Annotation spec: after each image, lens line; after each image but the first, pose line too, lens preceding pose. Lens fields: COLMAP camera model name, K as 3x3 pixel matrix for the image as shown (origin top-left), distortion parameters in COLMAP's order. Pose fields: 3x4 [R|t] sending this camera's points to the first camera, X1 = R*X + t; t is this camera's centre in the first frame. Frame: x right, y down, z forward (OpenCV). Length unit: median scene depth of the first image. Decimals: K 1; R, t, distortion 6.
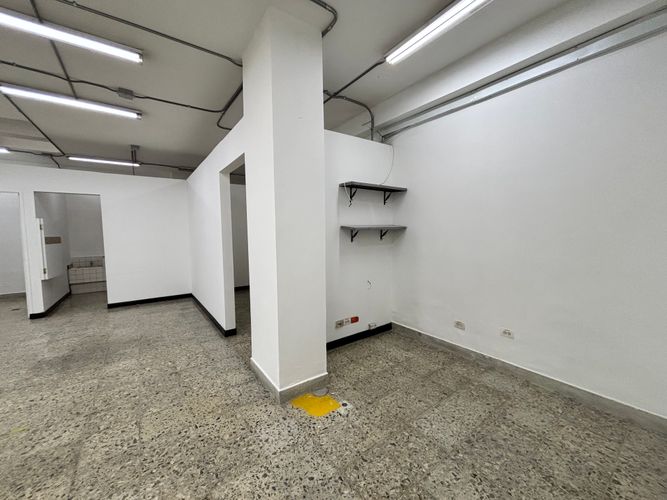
lens RADIAL K [[270.1, 0, 334.5], [0, 270.1, 249.3], [0, 0, 1]] dist [0.003494, 0.000174]
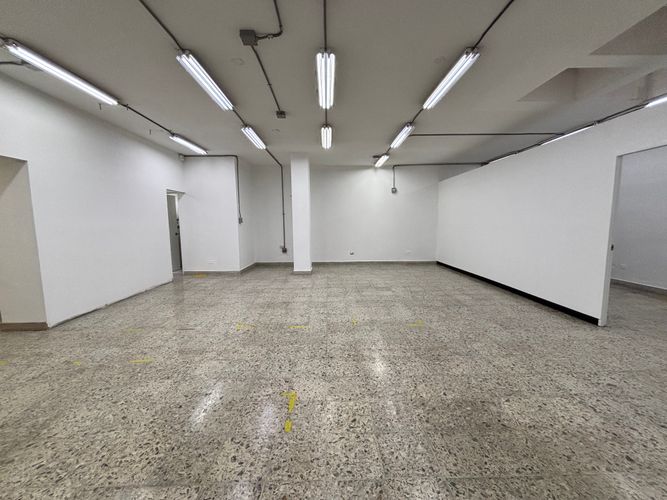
lens RADIAL K [[270.1, 0, 330.0], [0, 270.1, 248.4], [0, 0, 1]] dist [0.003494, 0.000174]
pose [[-0.577613, 0.108019, -0.809132, -0.406947], [-0.036305, 0.986826, 0.157658, -0.055031], [0.815503, 0.120441, -0.566082, 1.121758]]
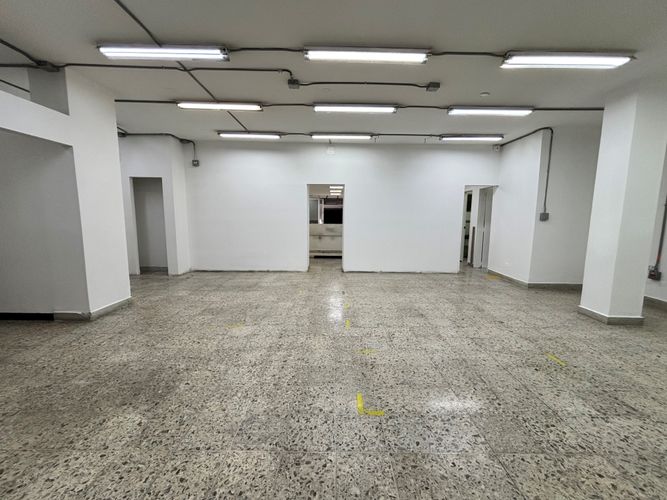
lens RADIAL K [[270.1, 0, 329.6], [0, 270.1, 248.7], [0, 0, 1]] dist [0.003494, 0.000174]
pose [[-0.812159, -0.063305, 0.579992, -1.958066], [0.046607, 0.983879, 0.172653, -0.056790], [-0.581572, 0.167254, -0.796116, 1.332470]]
